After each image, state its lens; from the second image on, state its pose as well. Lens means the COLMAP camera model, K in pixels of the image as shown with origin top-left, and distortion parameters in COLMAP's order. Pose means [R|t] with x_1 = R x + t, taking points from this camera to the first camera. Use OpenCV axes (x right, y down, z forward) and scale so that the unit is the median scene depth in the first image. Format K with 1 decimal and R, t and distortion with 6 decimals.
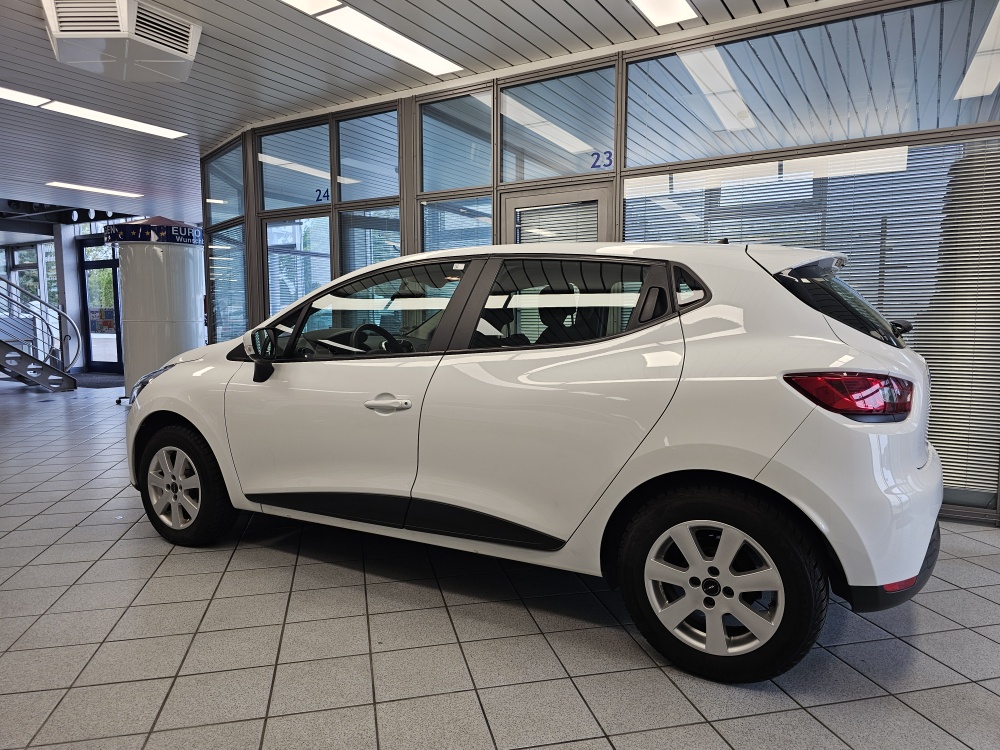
lens RADIAL K [[678.7, 0, 506.6], [0, 678.7, 384.1], [0, 0, 1]] dist [0.055350, -0.061210]
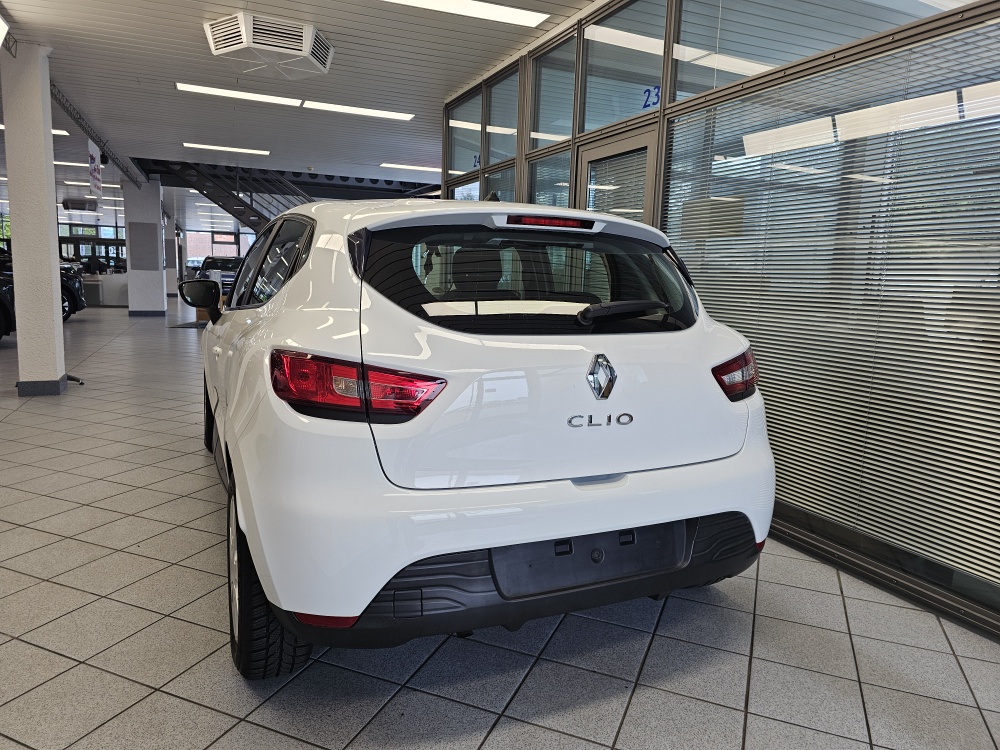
lens RADIAL K [[678.7, 0, 501.1], [0, 678.7, 372.0], [0, 0, 1]] dist [0.055350, -0.061210]
pose [[0.809800, 0.110092, -0.576284, 0.312653], [-0.088850, 0.993920, 0.065024, -0.018218], [0.579939, -0.001454, 0.814658, 0.124225]]
